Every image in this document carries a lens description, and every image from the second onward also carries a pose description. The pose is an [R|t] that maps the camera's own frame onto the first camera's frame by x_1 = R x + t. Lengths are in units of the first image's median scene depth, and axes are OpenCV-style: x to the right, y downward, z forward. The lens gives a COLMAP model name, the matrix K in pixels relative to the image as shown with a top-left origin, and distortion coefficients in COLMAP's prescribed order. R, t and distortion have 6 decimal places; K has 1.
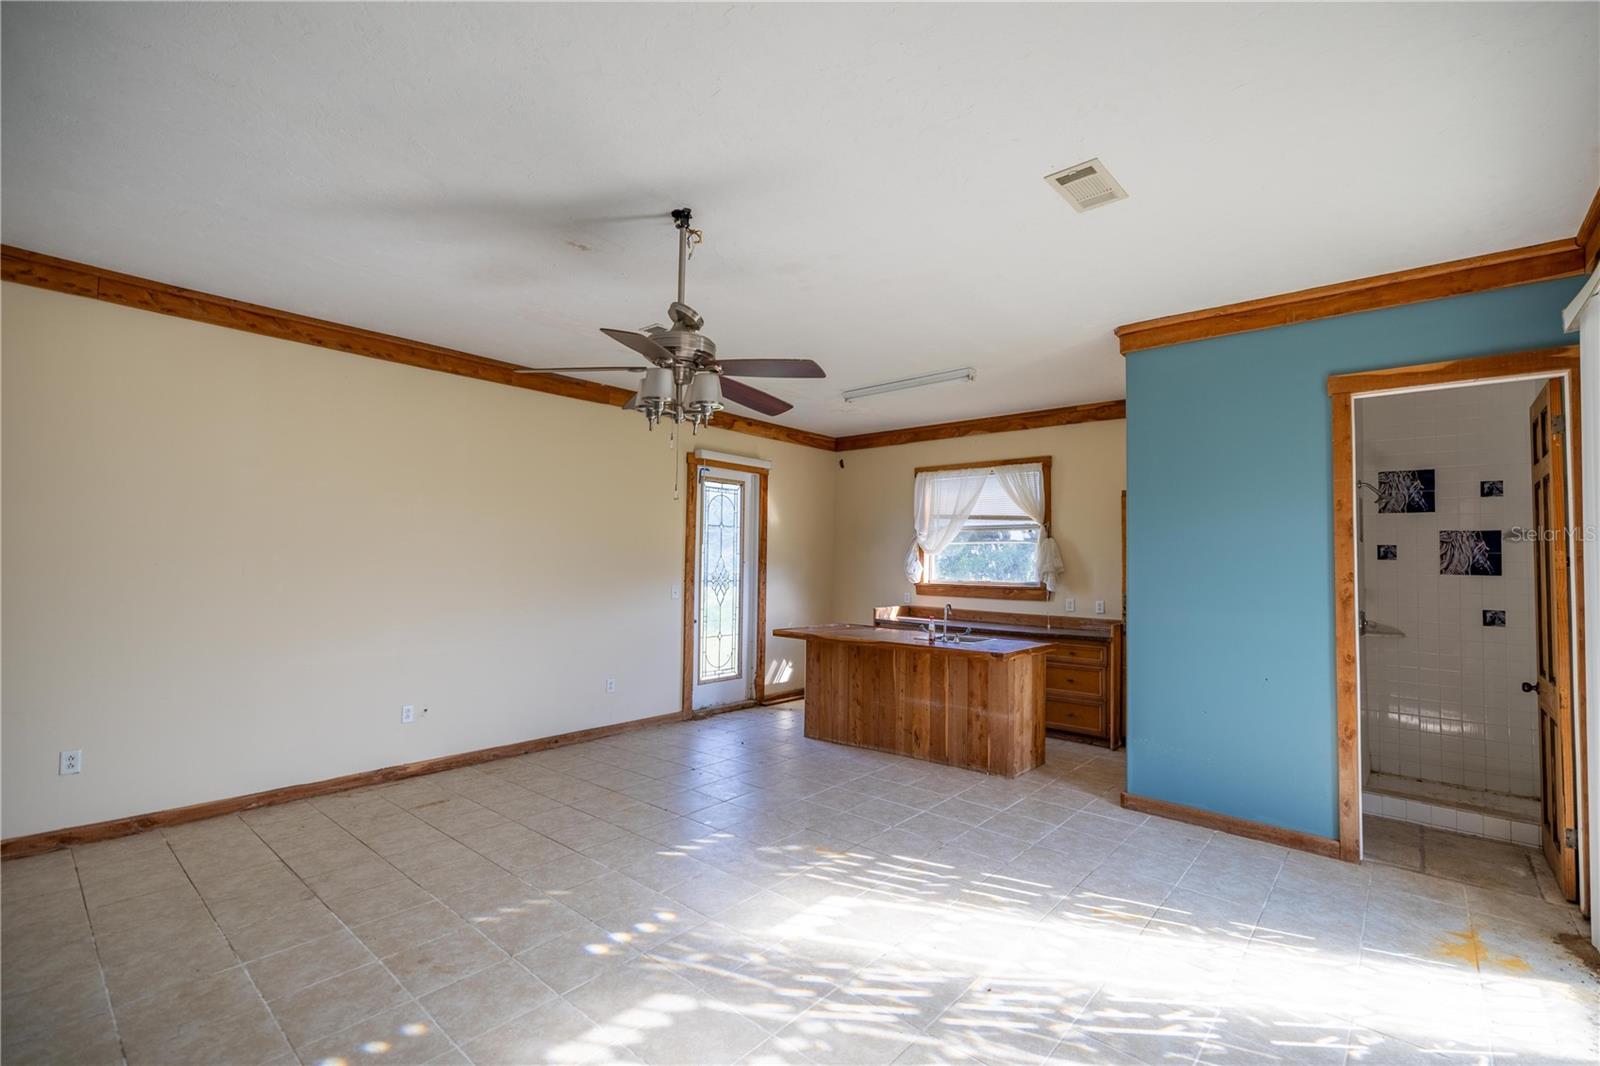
lens RADIAL K [[699.6, 0, 800.0], [0, 699.6, 533.0], [0, 0, 1]] dist [-0.000849, -0.000103]
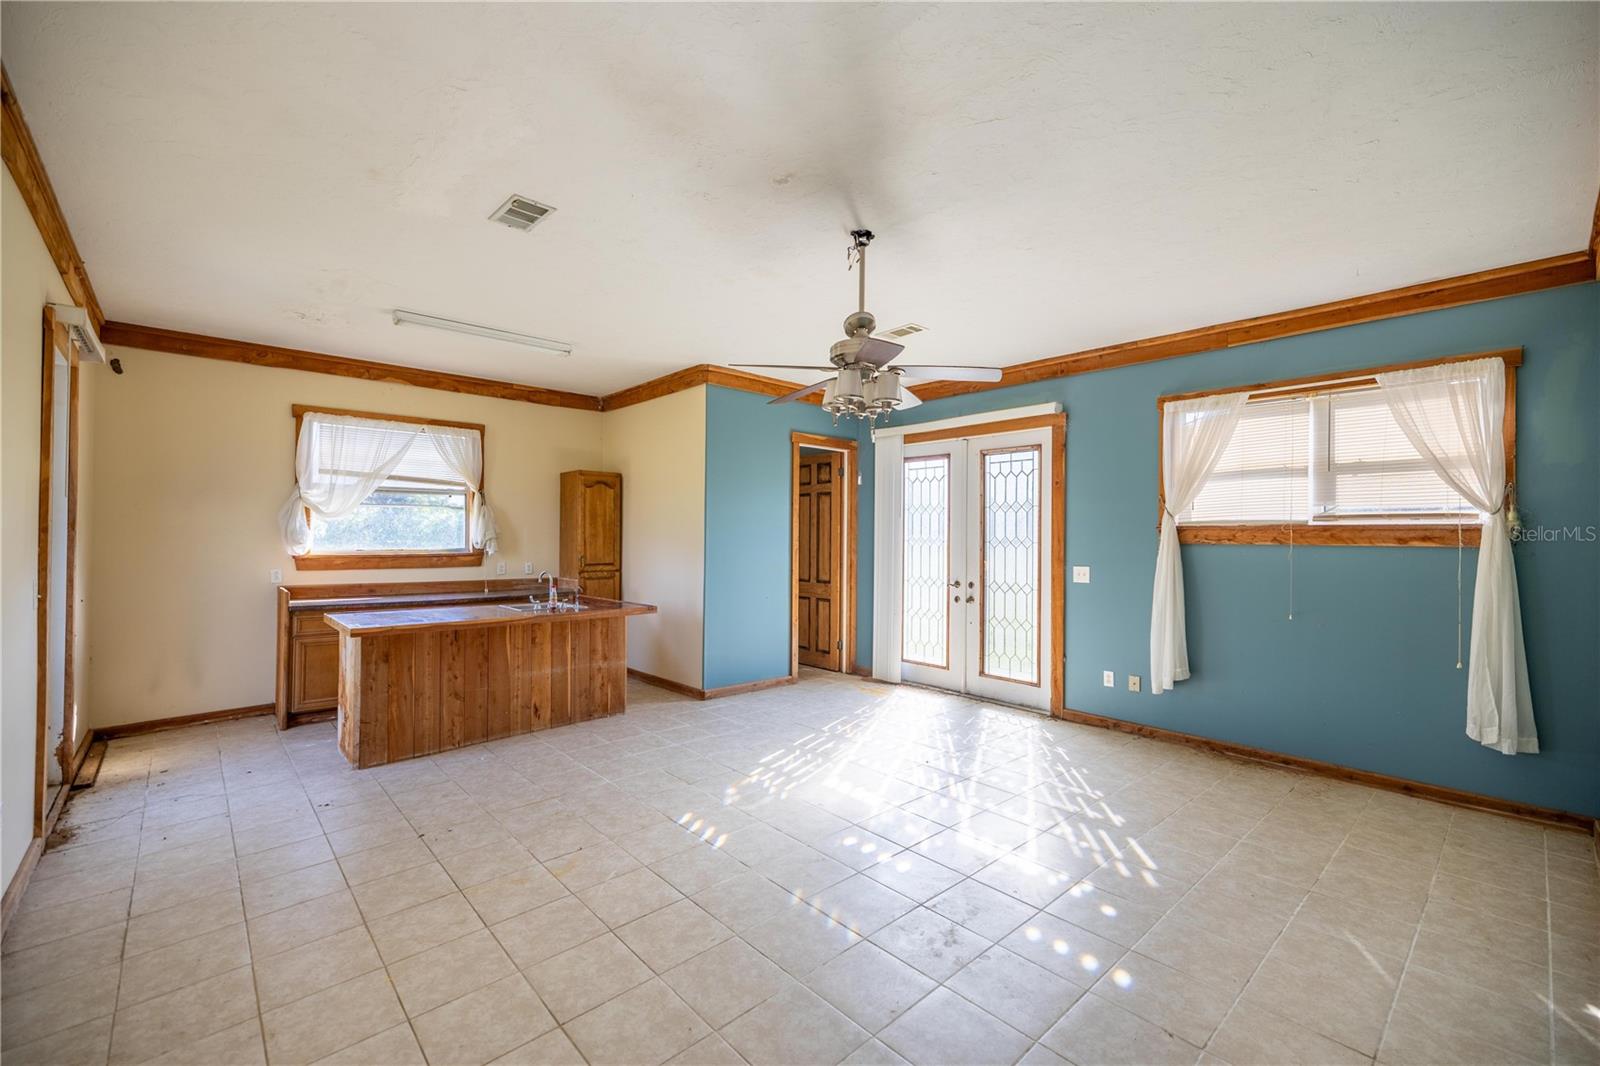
lens RADIAL K [[668.8, 0, 796.7], [0, 668.8, 530.5], [0, 0, 1]] dist [-0.001088, -0.000080]
pose [[0.113873, -0.008280, 0.993461, -0.809680], [-0.049353, 0.998684, 0.013980, 0.011704], [-0.992269, -0.050622, 0.113314, 0.612352]]
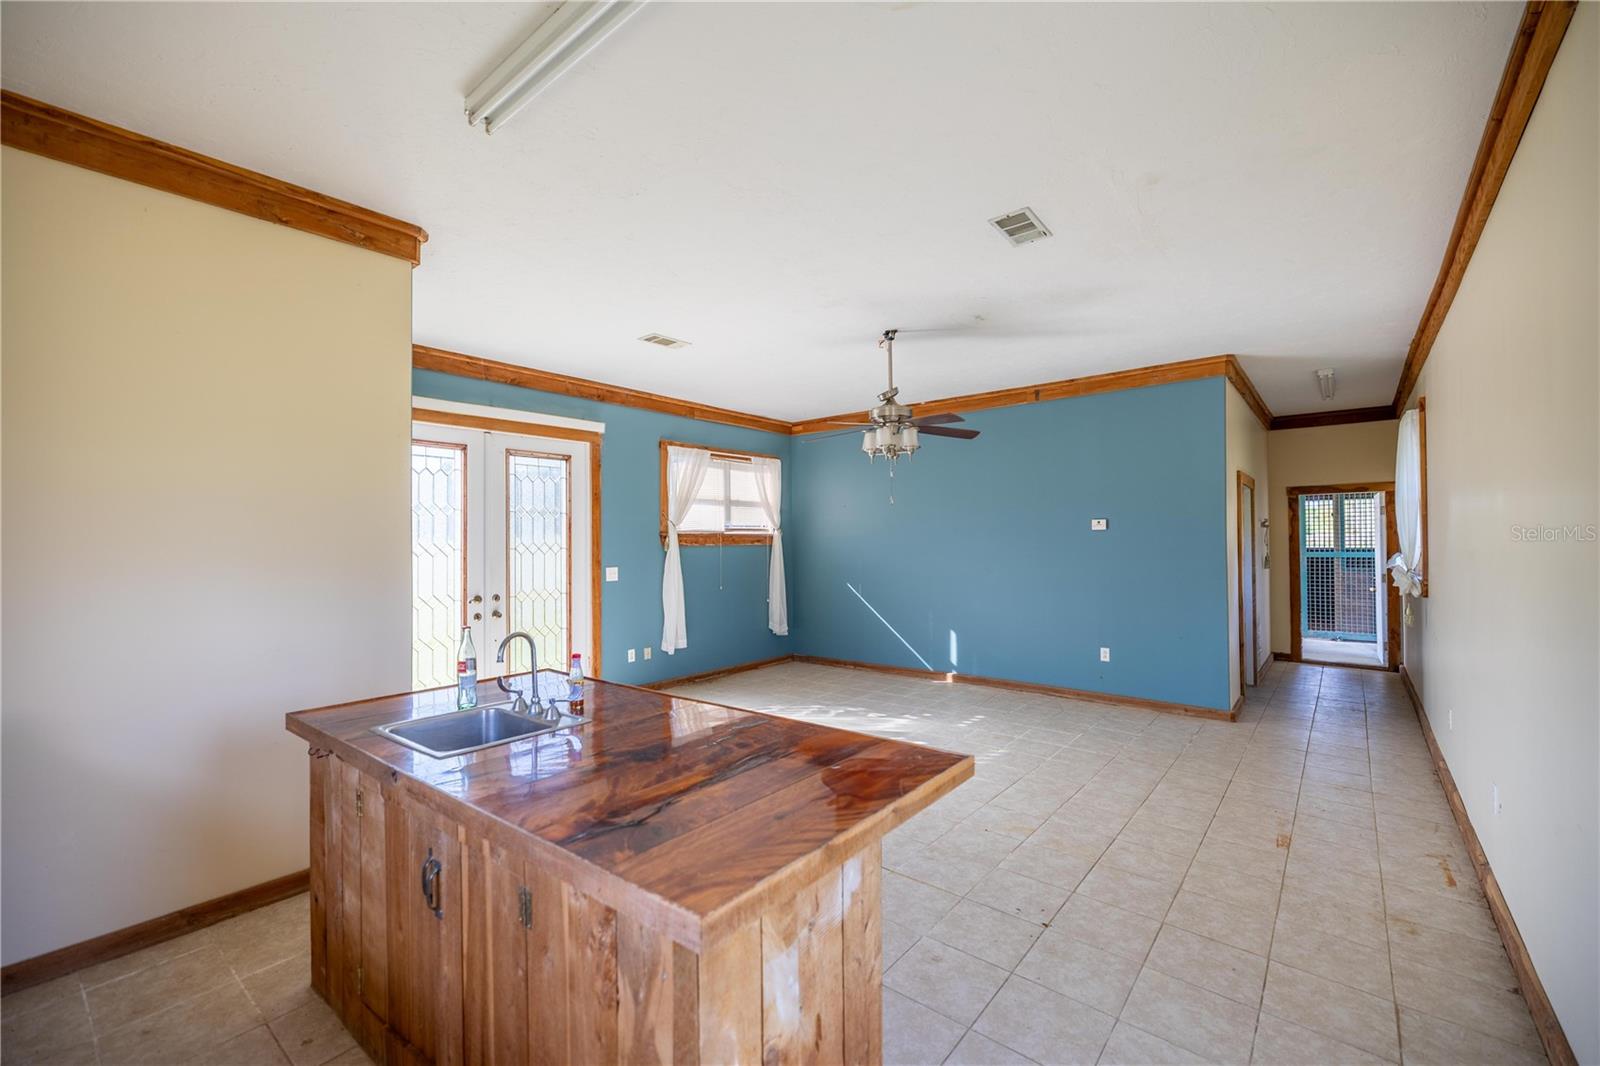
lens RADIAL K [[668.8, 0, 796.7], [0, 668.8, 530.5], [0, 0, 1]] dist [-0.001088, -0.000080]
pose [[-0.999468, -0.009573, -0.031169, 0.061899], [-0.007668, 0.998128, -0.060678, 0.070926], [0.031691, -0.060407, -0.997671, 1.625865]]
